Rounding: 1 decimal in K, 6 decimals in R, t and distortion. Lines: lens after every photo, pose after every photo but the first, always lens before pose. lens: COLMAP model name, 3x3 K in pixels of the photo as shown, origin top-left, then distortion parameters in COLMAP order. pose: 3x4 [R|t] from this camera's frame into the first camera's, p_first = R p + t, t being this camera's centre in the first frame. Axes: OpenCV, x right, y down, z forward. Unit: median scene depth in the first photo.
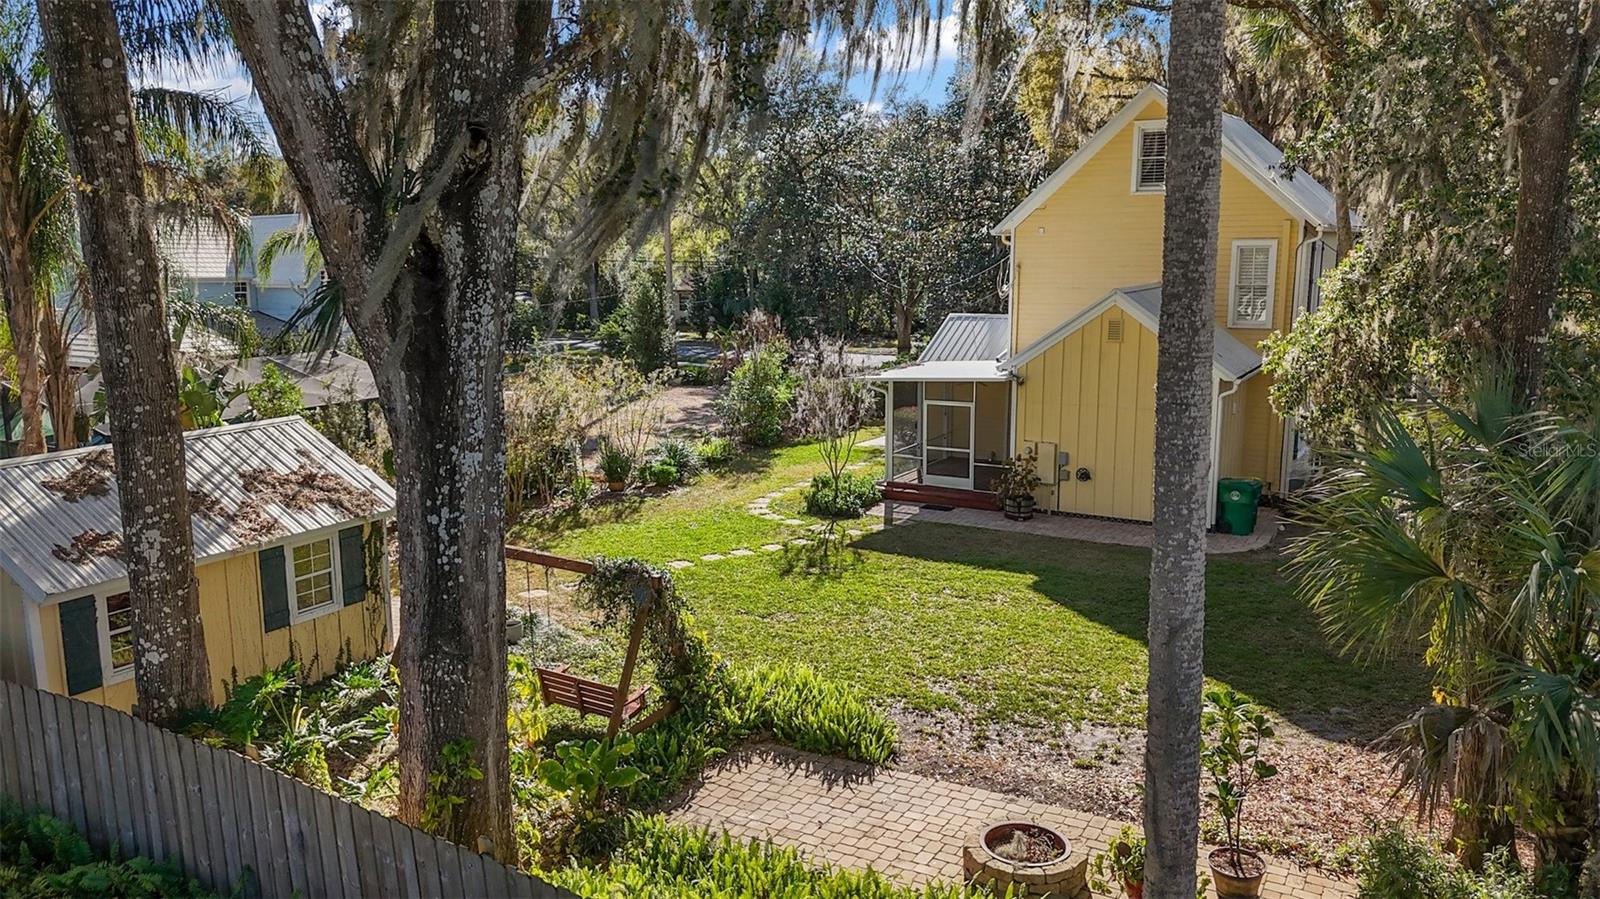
lens RADIAL K [[1176.6, 0, 800.0], [0, 1176.6, 455.1], [0, 0, 1]] dist [0.046886, -0.028859]
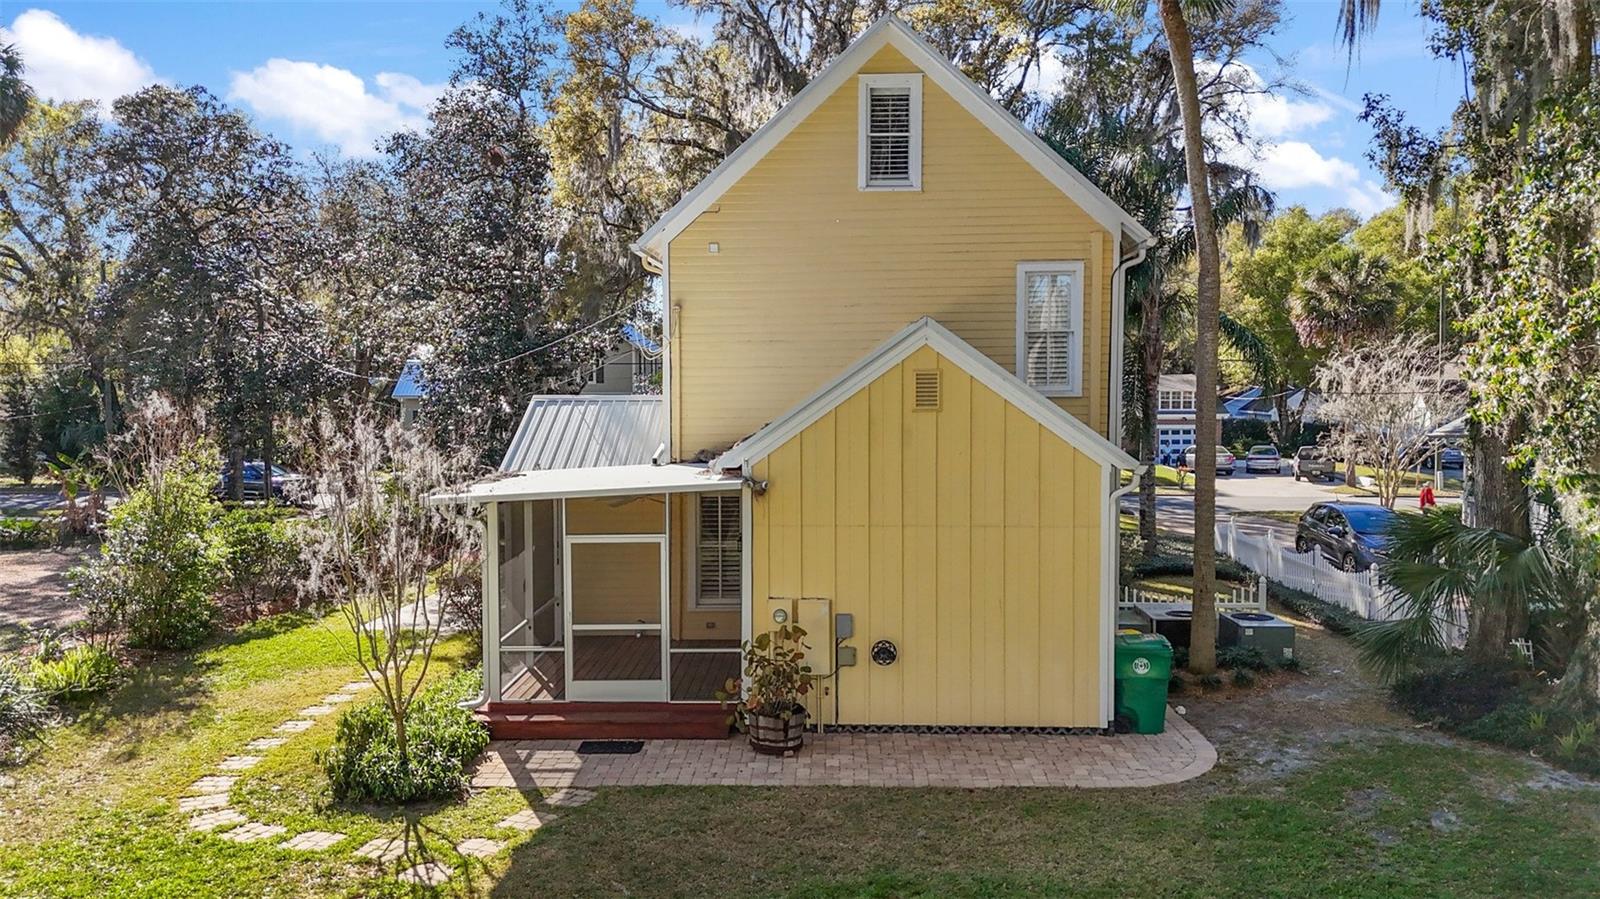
lens RADIAL K [[1176.6, 0, 797.9], [0, 1176.6, 449.1], [0, 0, 1]] dist [0.046886, -0.028859]
pose [[0.879312, -0.022606, 0.475709, -0.048745], [0.083240, 0.990792, -0.106781, -0.020380], [-0.468915, 0.133491, 0.873097, 0.488899]]
